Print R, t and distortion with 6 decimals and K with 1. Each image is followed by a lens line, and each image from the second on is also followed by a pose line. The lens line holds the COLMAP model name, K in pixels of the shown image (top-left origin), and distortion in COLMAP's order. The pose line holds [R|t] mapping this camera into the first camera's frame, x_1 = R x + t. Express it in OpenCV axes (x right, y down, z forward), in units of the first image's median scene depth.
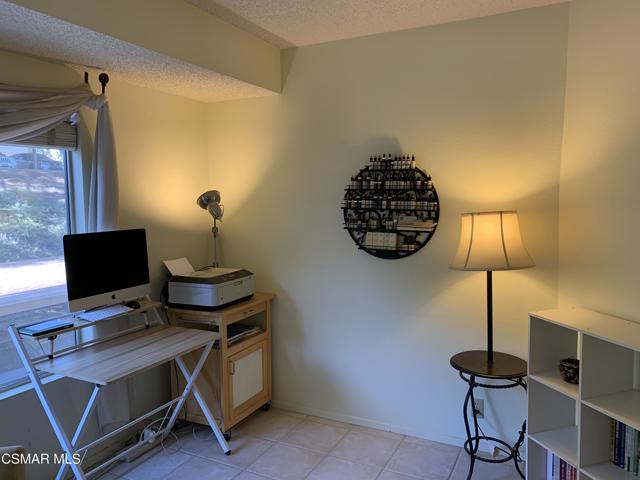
lens RADIAL K [[486.1, 0, 320.0], [0, 486.1, 240.0], [0, 0, 1]] dist [0.056352, -0.088484]
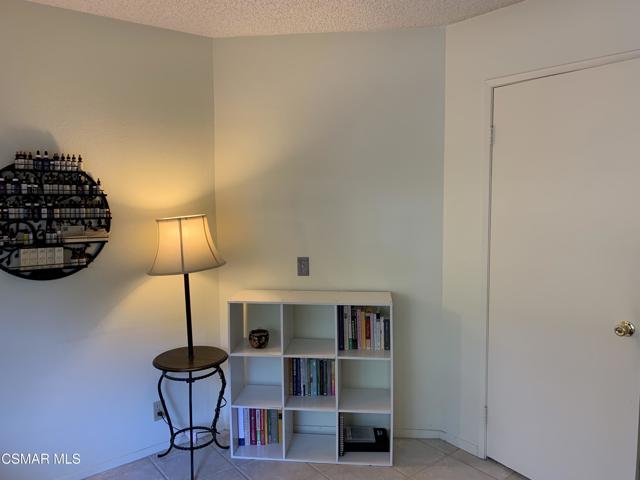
lens RADIAL K [[486.1, 0, 320.0], [0, 486.1, 240.0], [0, 0, 1]] dist [0.056352, -0.088484]
pose [[0.401827, -0.081530, 0.912079, -0.435470], [0.086847, 0.994932, 0.050675, -0.030226], [-0.911588, 0.058849, 0.406871, 0.255600]]
